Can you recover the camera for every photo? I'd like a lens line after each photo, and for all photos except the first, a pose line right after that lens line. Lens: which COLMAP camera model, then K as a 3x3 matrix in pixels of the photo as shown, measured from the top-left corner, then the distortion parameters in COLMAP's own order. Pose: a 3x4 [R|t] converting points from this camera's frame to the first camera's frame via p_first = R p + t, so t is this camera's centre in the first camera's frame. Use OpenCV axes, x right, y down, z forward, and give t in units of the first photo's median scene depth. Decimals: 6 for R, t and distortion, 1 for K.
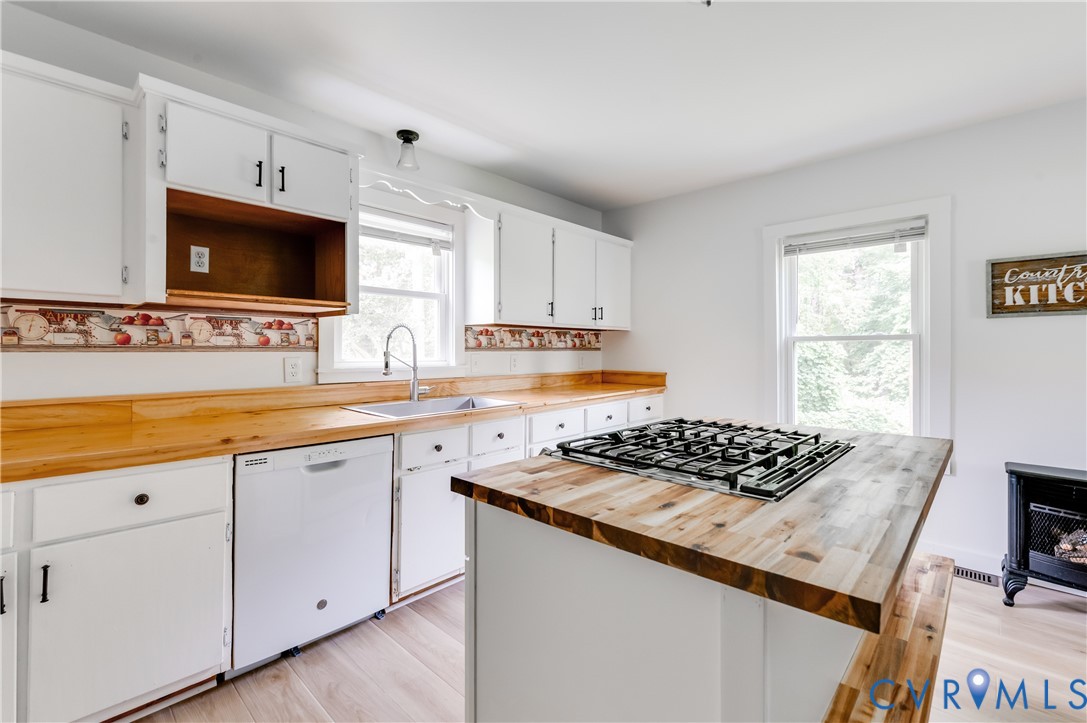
lens RADIAL K [[480.9, 0, 521.3], [0, 480.9, 350.8], [0, 0, 1]] dist [-0.000355, -0.000187]
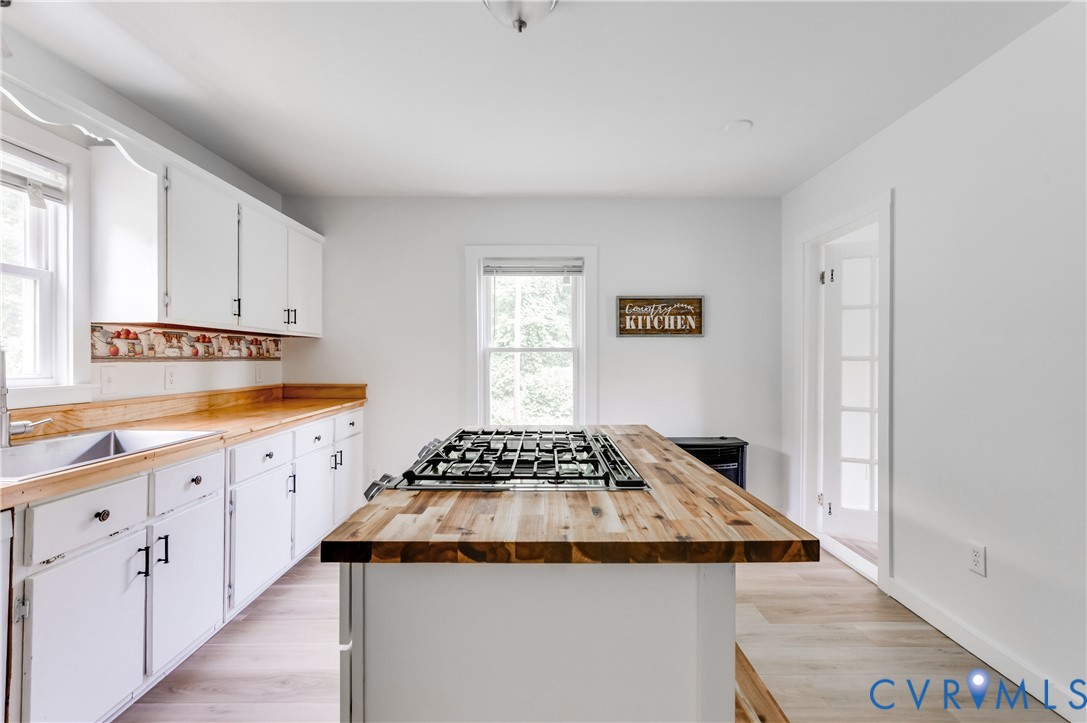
lens RADIAL K [[492.8, 0, 543.5], [0, 492.8, 361.5], [0, 0, 1]] dist [0.000465, -0.000240]
pose [[0.714291, -0.003534, 0.699840, -0.166862], [0.001054, 0.999992, 0.003974, -0.002469], [-0.699848, -0.002101, 0.714289, 0.101221]]
